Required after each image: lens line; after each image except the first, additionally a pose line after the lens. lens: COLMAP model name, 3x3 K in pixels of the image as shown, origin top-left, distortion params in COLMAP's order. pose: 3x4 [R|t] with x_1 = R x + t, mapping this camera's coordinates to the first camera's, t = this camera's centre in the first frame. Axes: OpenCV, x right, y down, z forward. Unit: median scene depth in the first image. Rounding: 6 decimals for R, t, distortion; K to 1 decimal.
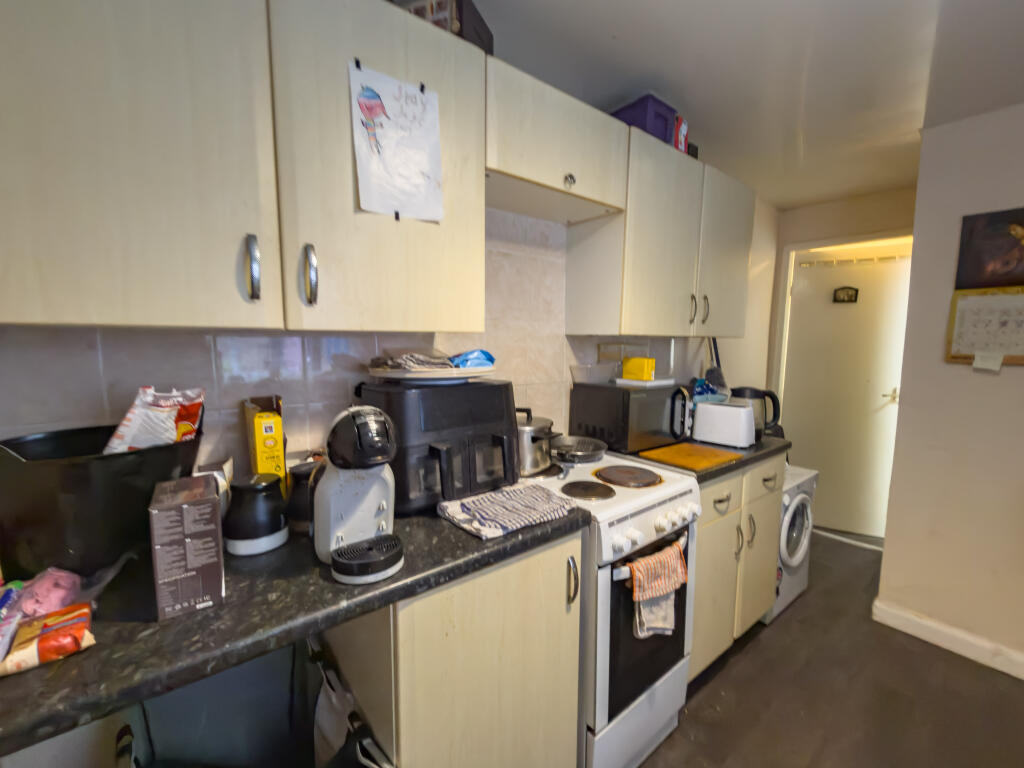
lens RADIAL K [[406.2, 0, 512.2], [0, 406.2, 385.7], [0, 0, 1]] dist [0.001120, 0.000164]
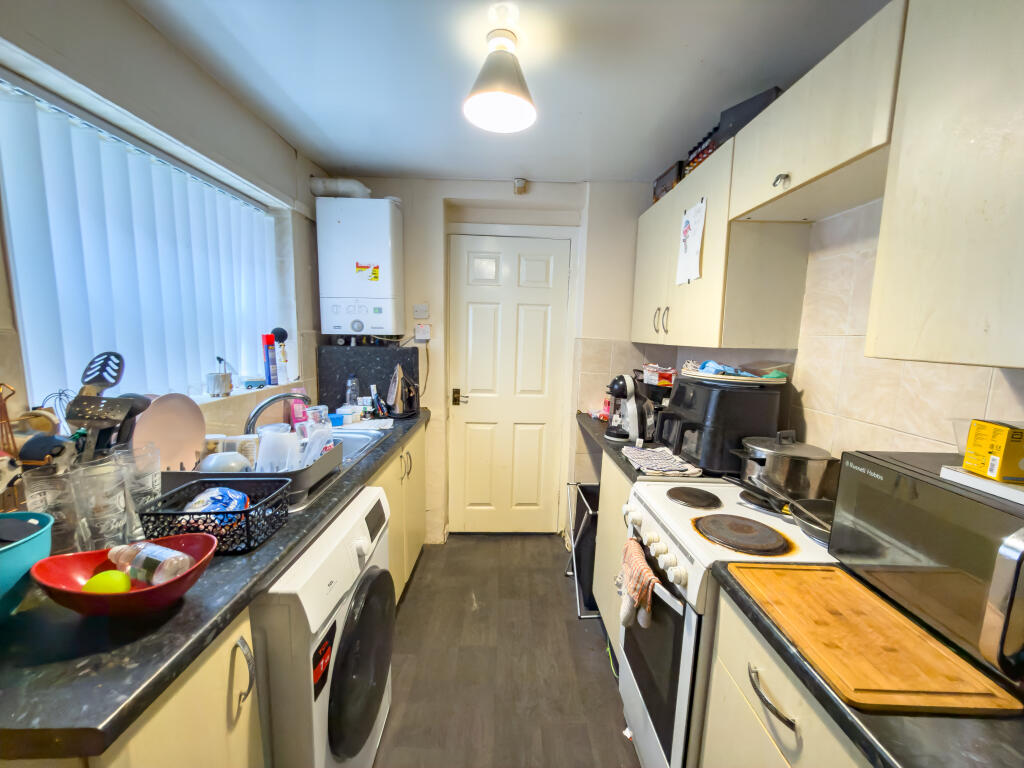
lens RADIAL K [[406.2, 0, 510.3], [0, 406.2, 386.9], [0, 0, 1]] dist [0.001120, 0.000164]
pose [[-0.588483, 0.088398, -0.803662, 1.284771], [-0.113824, 0.975047, 0.190597, -0.170373], [0.800457, 0.203639, -0.563737, 1.150116]]
